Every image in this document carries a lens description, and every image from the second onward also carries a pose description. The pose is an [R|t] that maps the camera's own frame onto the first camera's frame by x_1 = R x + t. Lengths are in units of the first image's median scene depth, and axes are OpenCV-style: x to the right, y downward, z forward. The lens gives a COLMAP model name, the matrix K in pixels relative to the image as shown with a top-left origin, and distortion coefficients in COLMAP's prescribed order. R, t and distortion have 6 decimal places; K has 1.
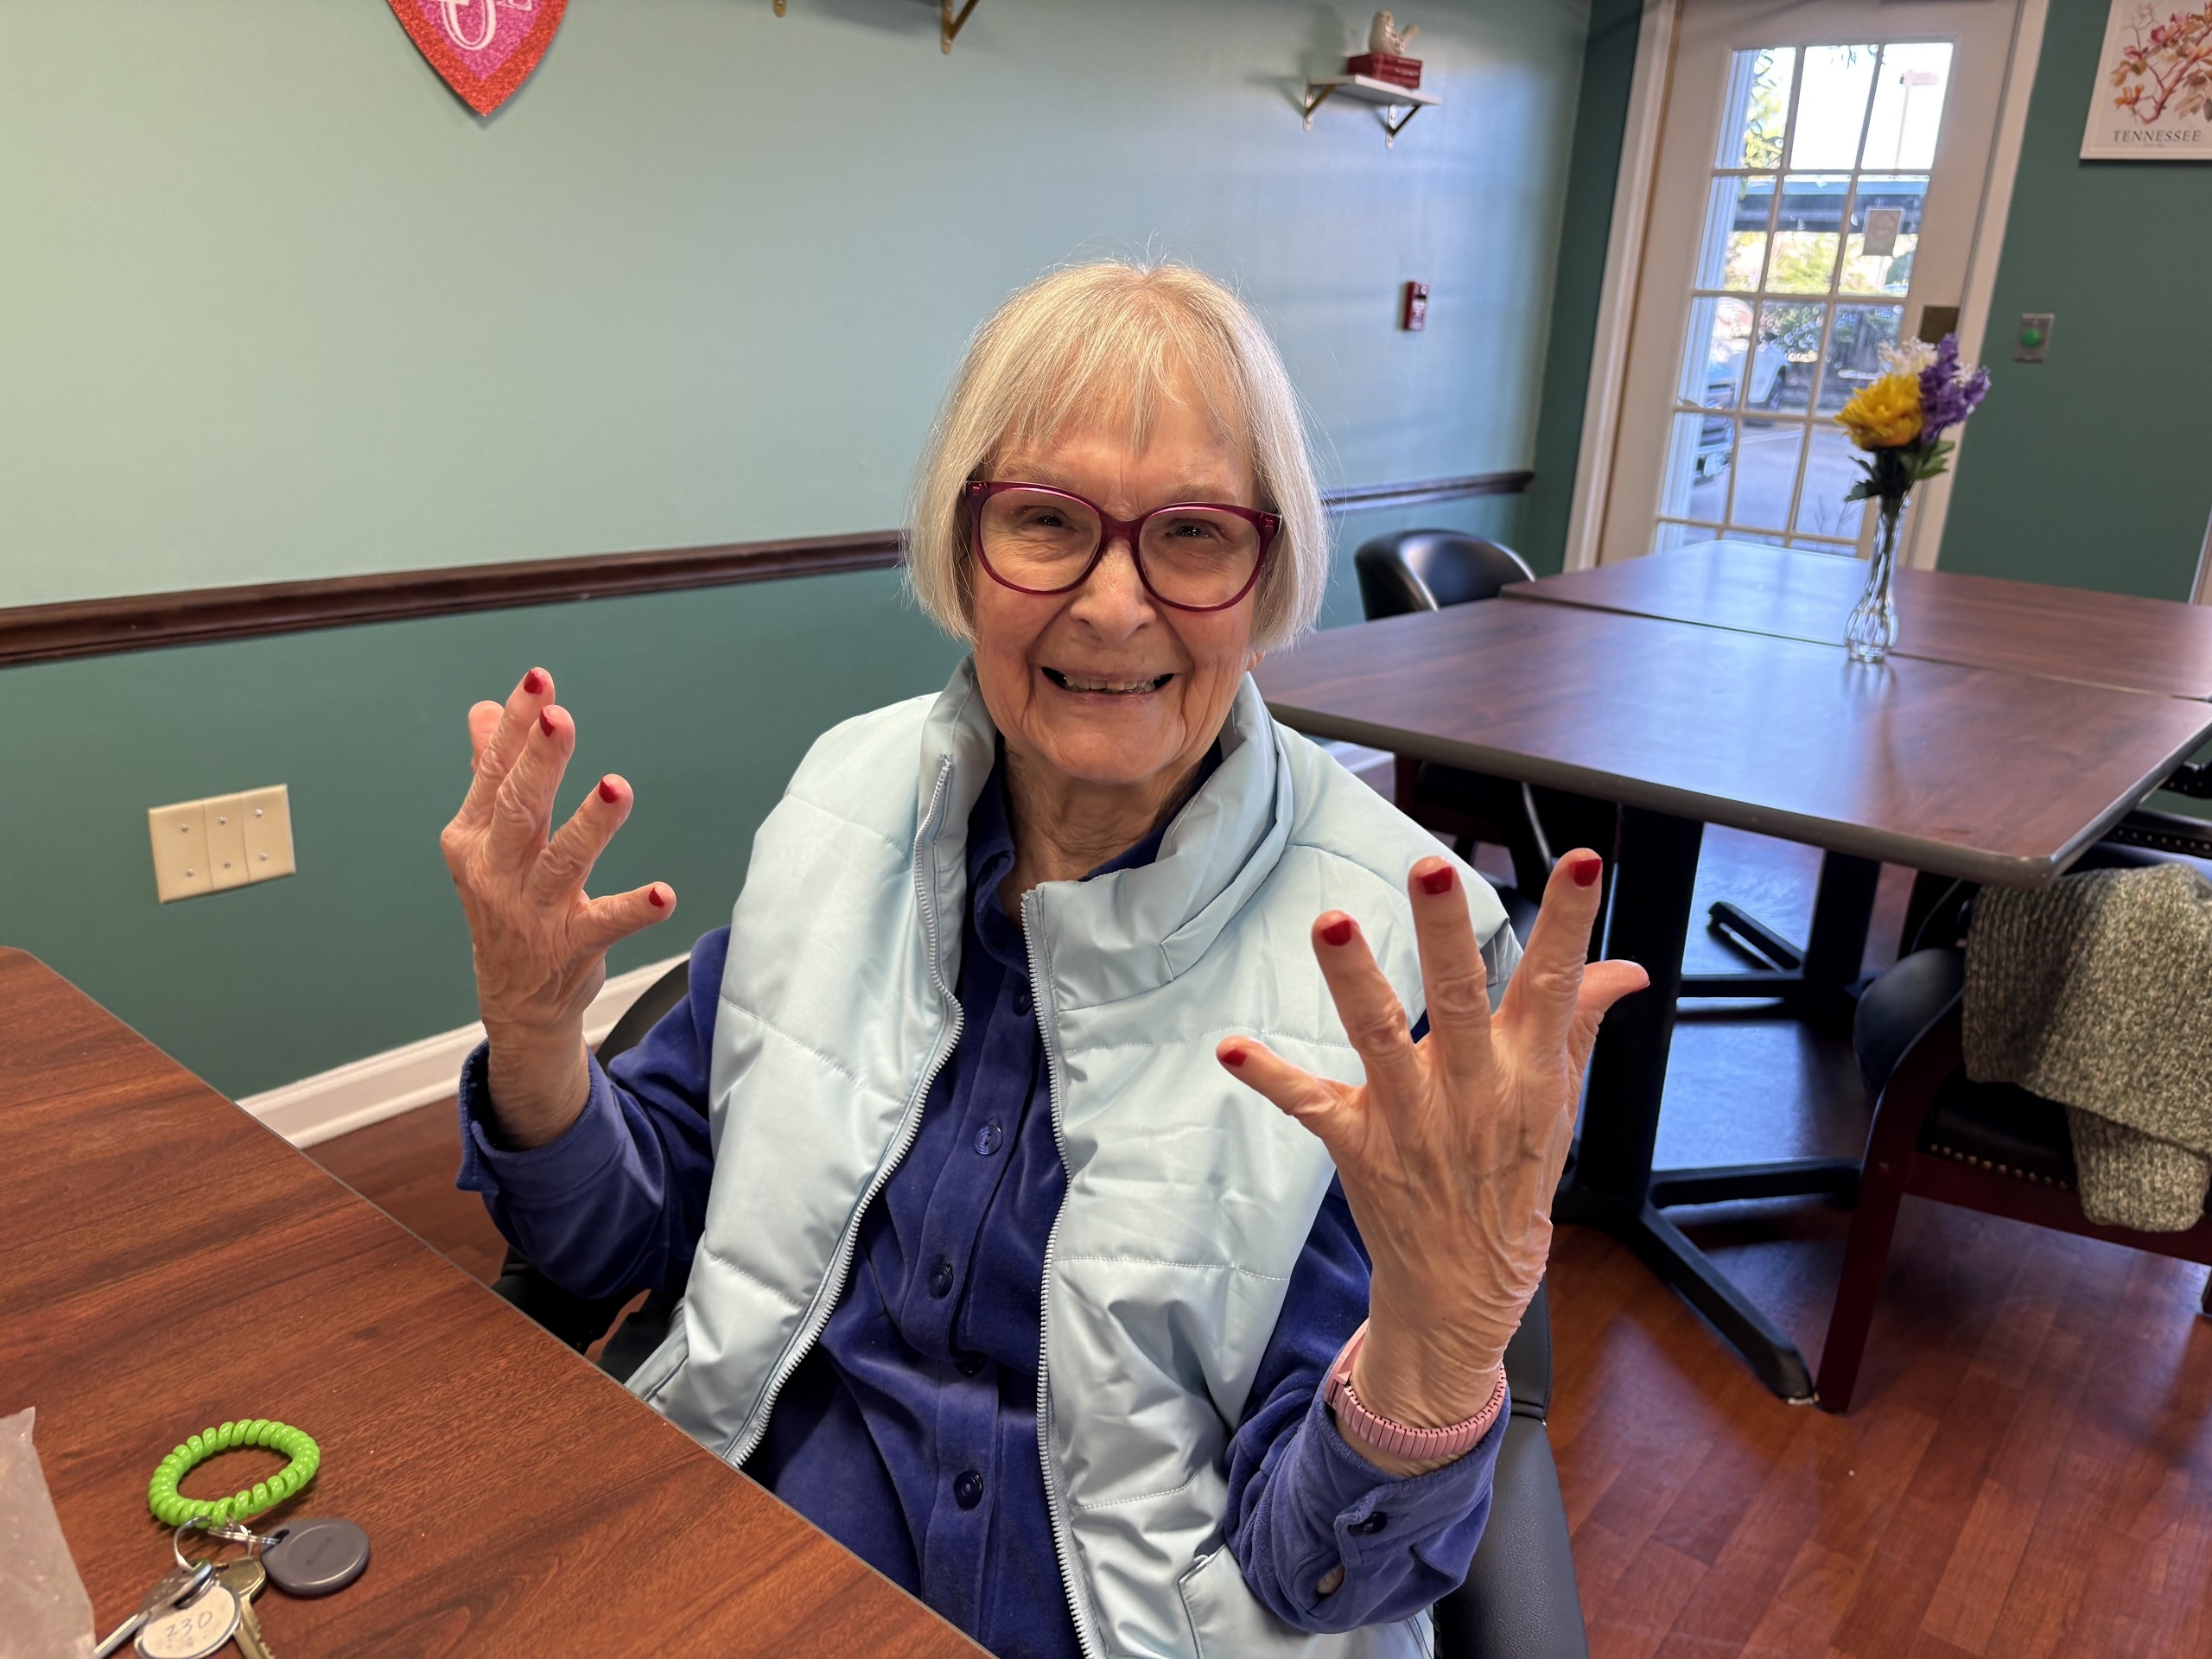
lens RADIAL K [[1626.8, 0, 1106.6], [0, 1626.8, 853.3], [0, 0, 1]] dist [0.006253, -0.023425]
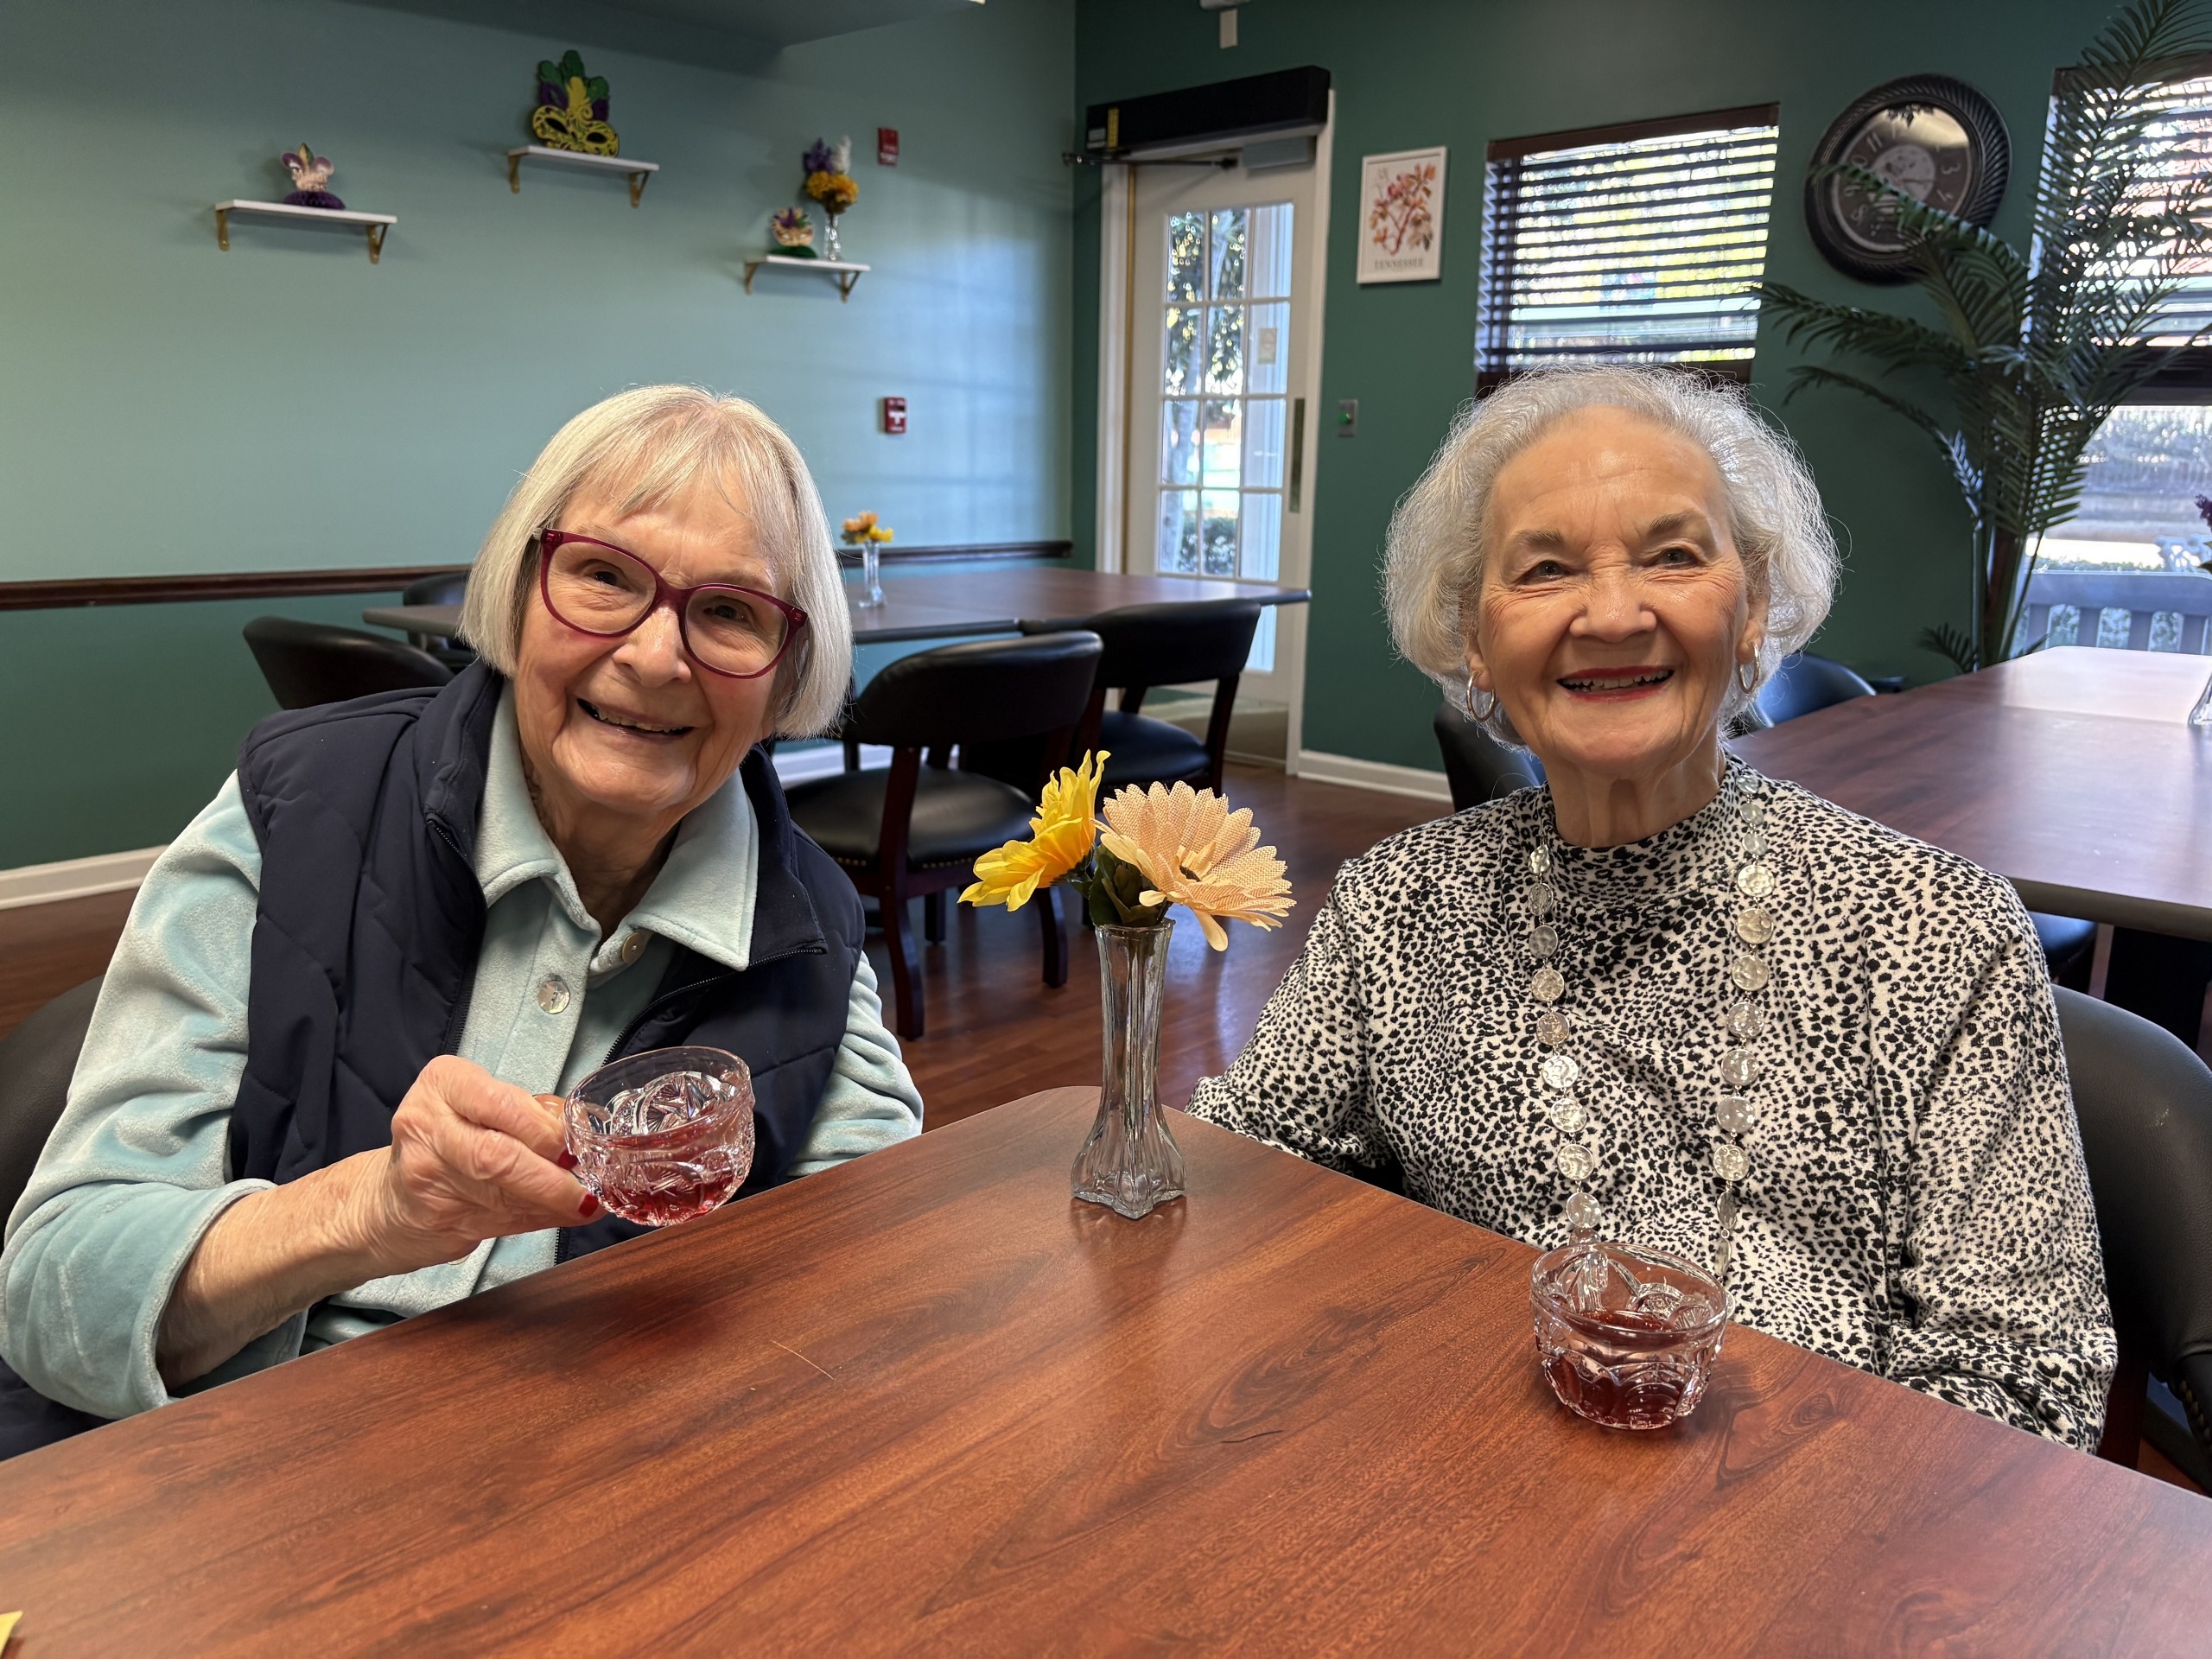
lens RADIAL K [[1653.0, 0, 1106.0], [0, 1653.0, 829.5], [0, 0, 1]] dist [0.012554, -0.013199]
pose [[0.995389, -0.018412, -0.094131, 0.525935], [0.008956, 0.994956, -0.099916, 0.151693], [0.095496, 0.098613, 0.990533, -0.321572]]
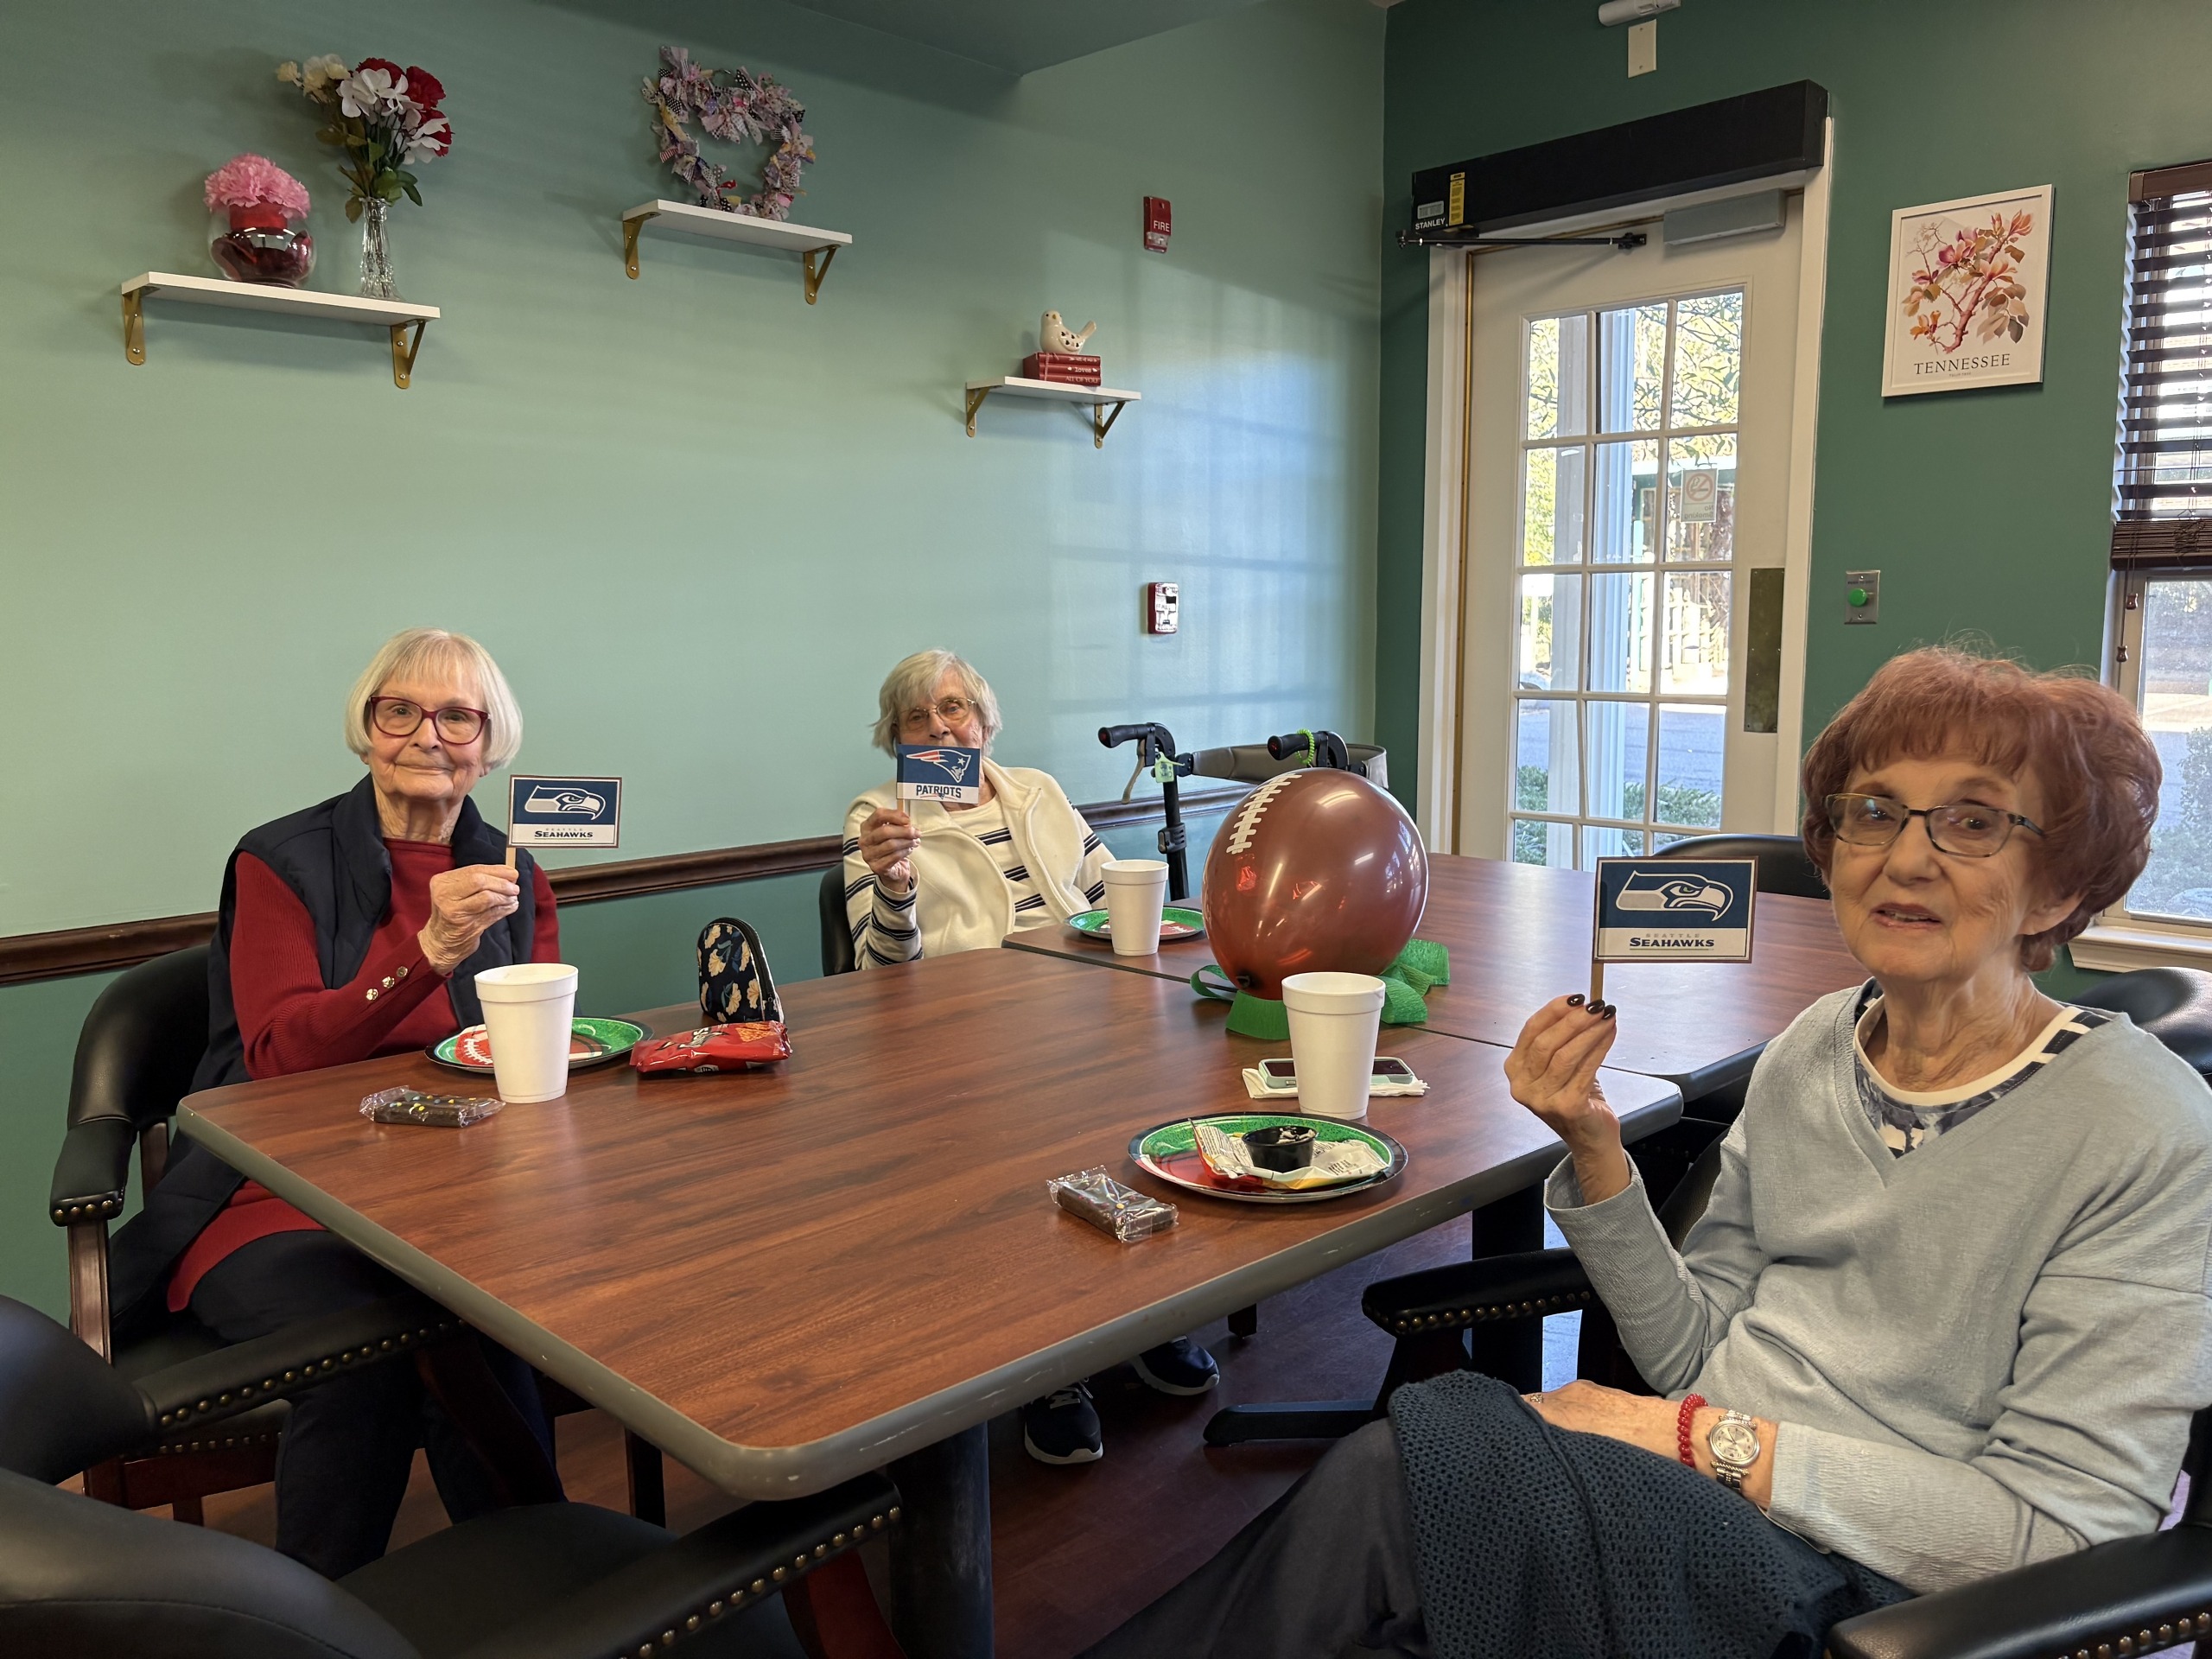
lens RADIAL K [[1626.8, 0, 1106.6], [0, 1626.8, 853.3], [0, 0, 1]] dist [0.006253, -0.023425]
pose [[0.991974, -0.046313, -0.117652, 0.282097], [0.024355, 0.983066, -0.181627, -0.037533], [0.124072, 0.177304, 0.976304, 0.136864]]
